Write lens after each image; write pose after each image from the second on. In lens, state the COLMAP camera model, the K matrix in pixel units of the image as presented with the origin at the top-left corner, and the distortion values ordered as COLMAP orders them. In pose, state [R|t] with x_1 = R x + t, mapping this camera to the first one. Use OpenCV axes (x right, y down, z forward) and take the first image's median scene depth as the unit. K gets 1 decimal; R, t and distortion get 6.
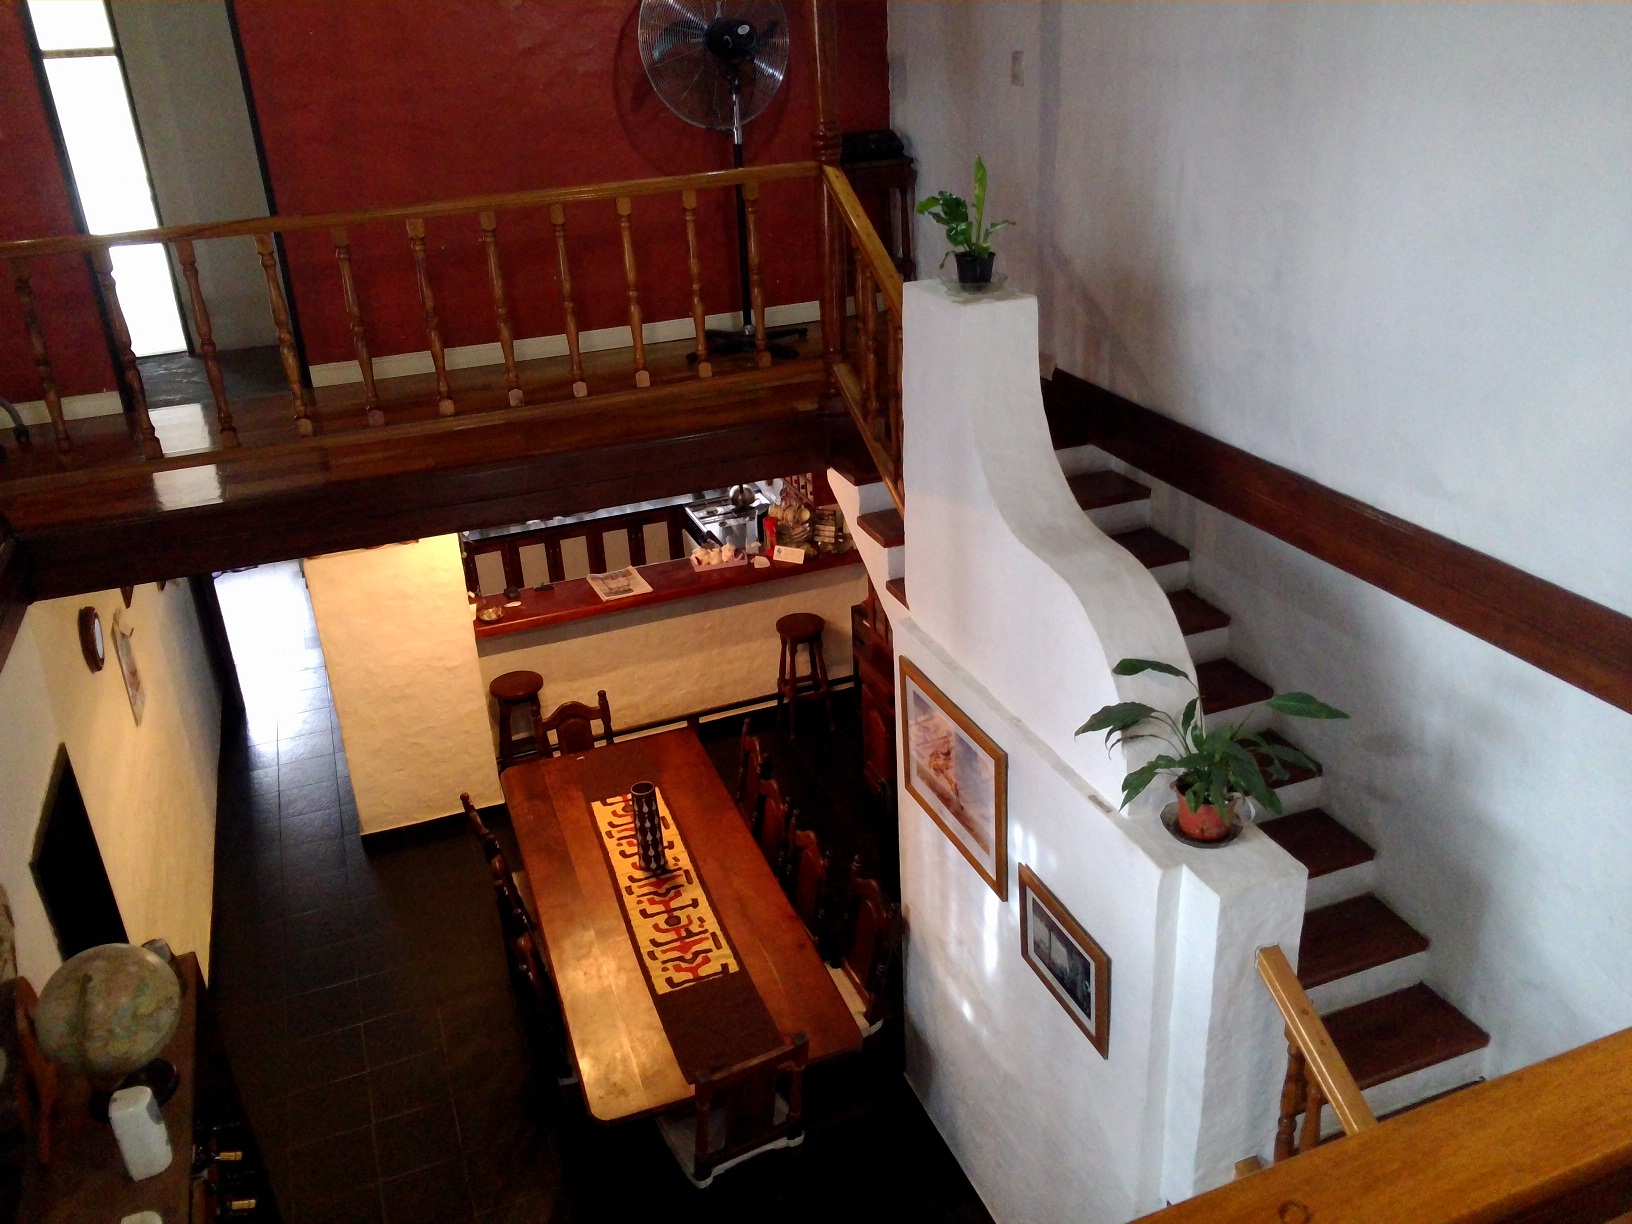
lens RADIAL K [[1335.2, 0, 815.3], [0, 1335.2, 611.2], [0, 0, 1]] dist [0.055827, -0.071332]
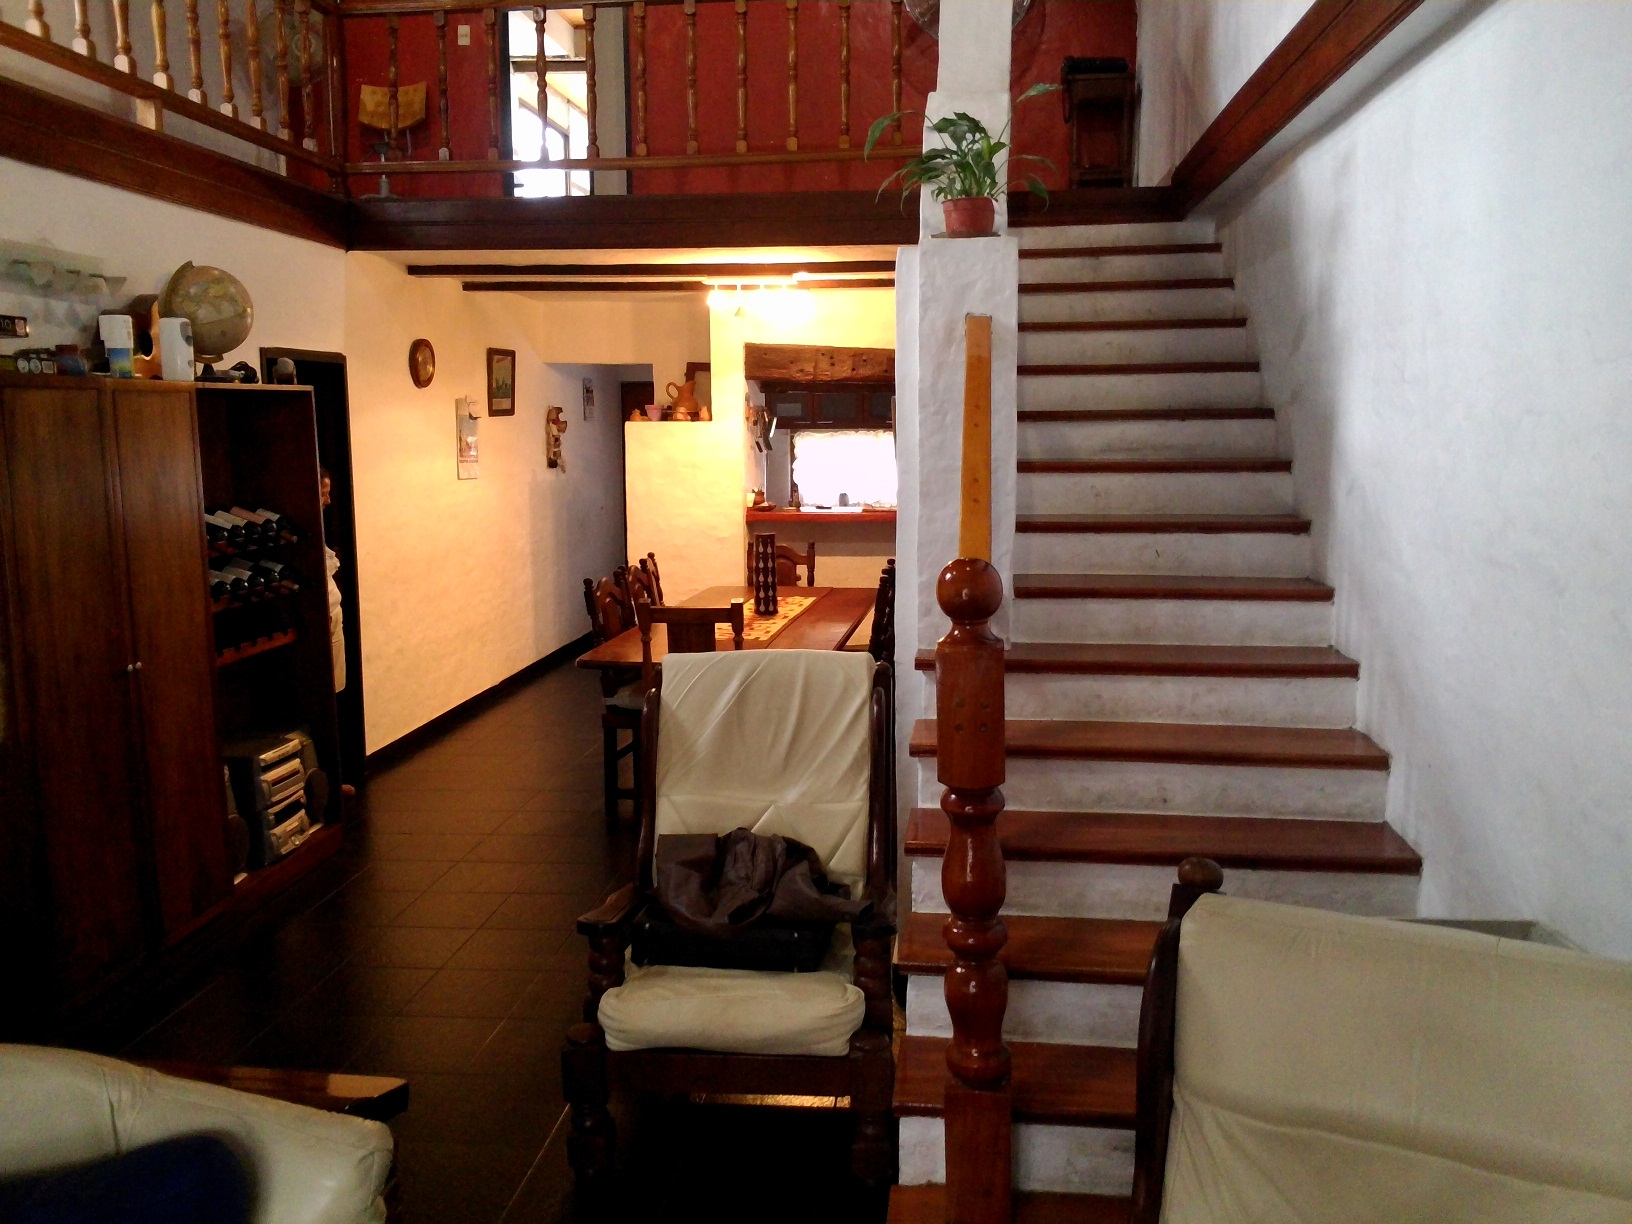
lens RADIAL K [[1335.2, 0, 814.8], [0, 1335.2, 610.0], [0, 0, 1]] dist [0.055827, -0.071332]
pose [[0.886351, 0.109965, -0.449766, 0.698412], [-0.227288, 0.949630, -0.215737, 0.703956], [0.403387, 0.293445, 0.866700, 0.083701]]
